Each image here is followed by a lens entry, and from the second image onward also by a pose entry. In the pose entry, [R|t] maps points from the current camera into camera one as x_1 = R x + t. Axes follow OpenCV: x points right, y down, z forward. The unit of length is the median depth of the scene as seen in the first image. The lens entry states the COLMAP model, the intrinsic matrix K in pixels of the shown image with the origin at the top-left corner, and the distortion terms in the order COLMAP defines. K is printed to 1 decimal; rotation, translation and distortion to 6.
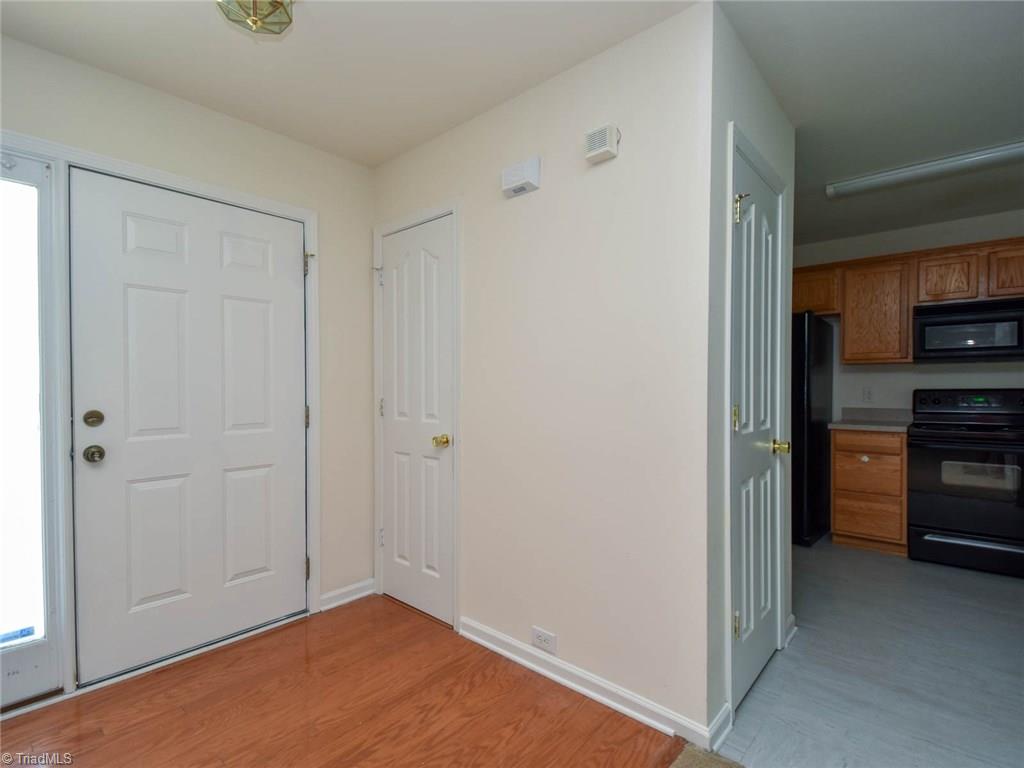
lens RADIAL K [[511.6, 0, 518.5], [0, 511.6, 391.5], [0, 0, 1]] dist [0.033733, -0.021624]
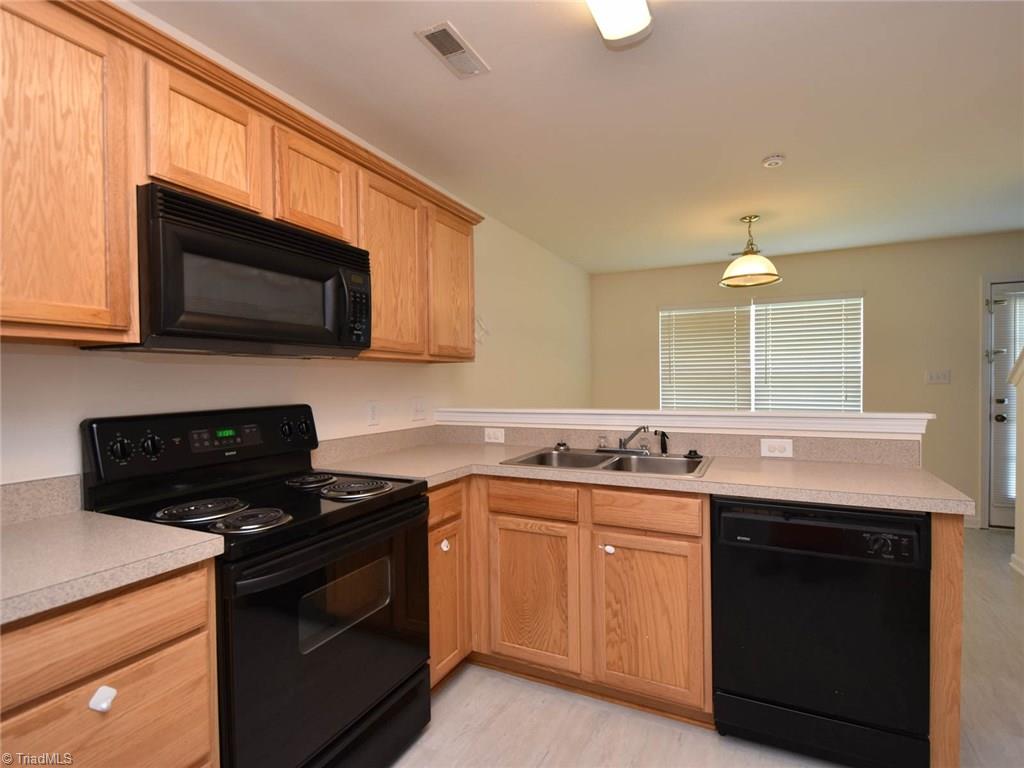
lens RADIAL K [[499.3, 0, 523.9], [0, 499.3, 391.8], [0, 0, 1]] dist [0.022586, -0.021306]
pose [[-0.266563, -0.014413, 0.963710, 0.369992], [0.022152, 0.999532, 0.021076, -0.025767], [-0.963563, 0.026966, -0.266119, 0.850784]]
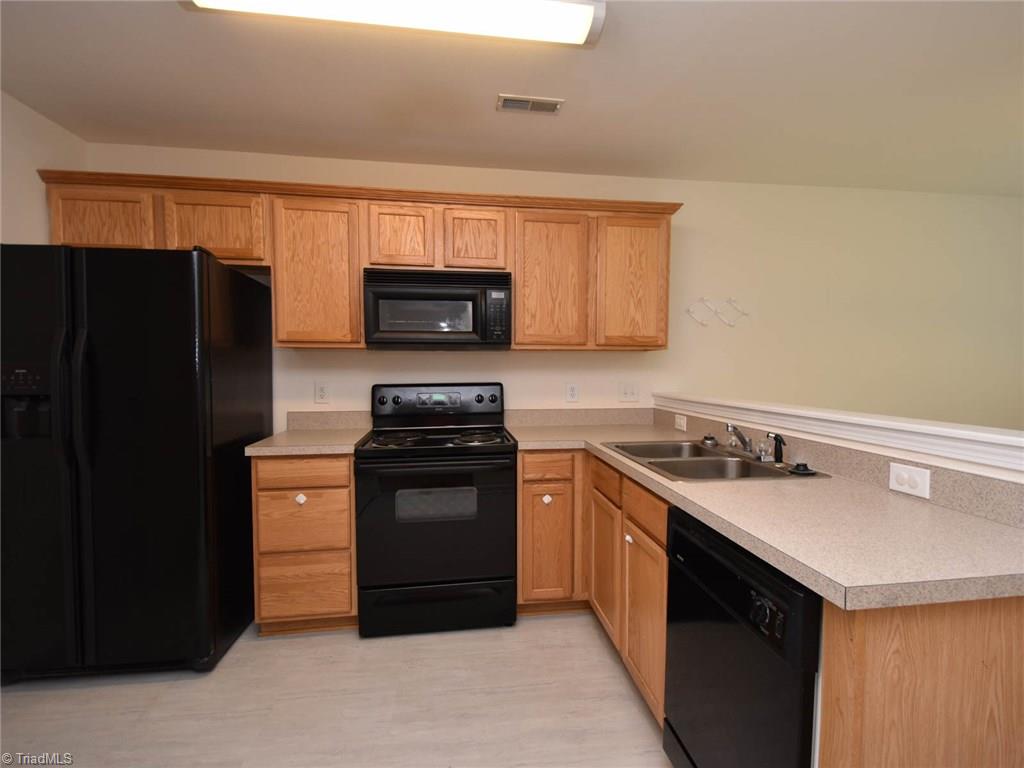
lens RADIAL K [[499.3, 0, 523.9], [0, 499.3, 391.8], [0, 0, 1]] dist [0.022586, -0.021306]
pose [[0.646945, -0.037338, 0.761622, 0.380970], [0.005905, 0.999016, 0.043960, -0.025950], [-0.762514, -0.023942, 0.646529, 0.394589]]
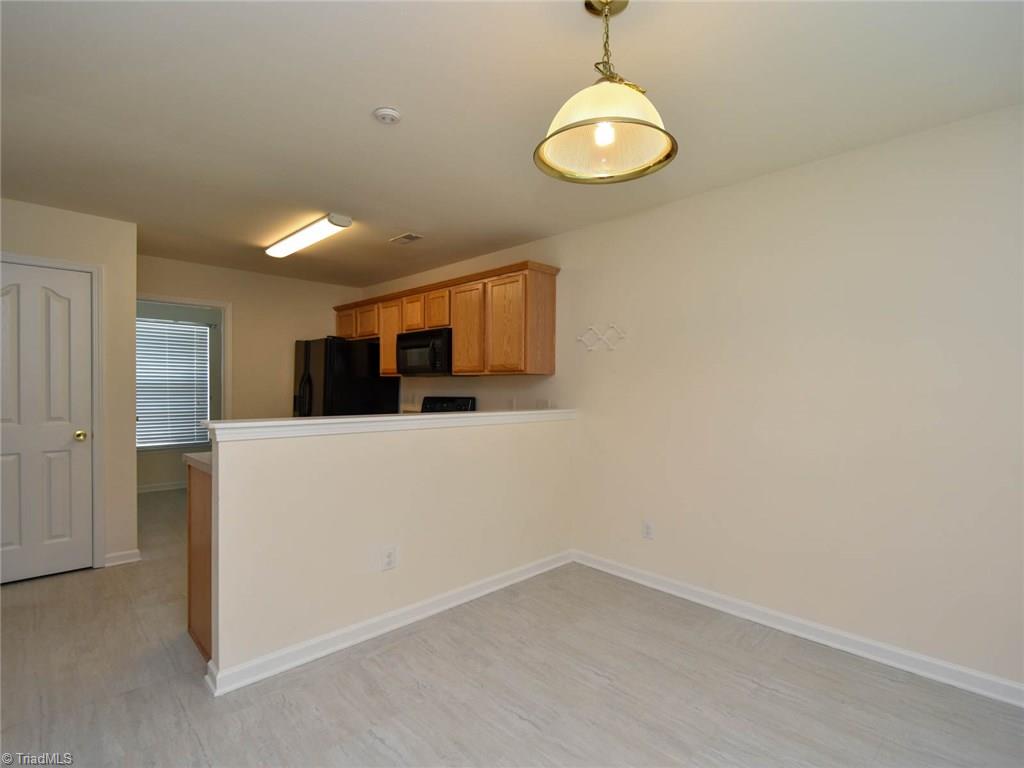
lens RADIAL K [[499.3, 0, 523.9], [0, 499.3, 391.8], [0, 0, 1]] dist [0.022586, -0.021306]
pose [[0.997029, 0.009016, -0.076496, 1.174664], [-0.009124, 0.999958, -0.001064, -0.019102], [0.076483, 0.001759, 0.997069, -0.237133]]
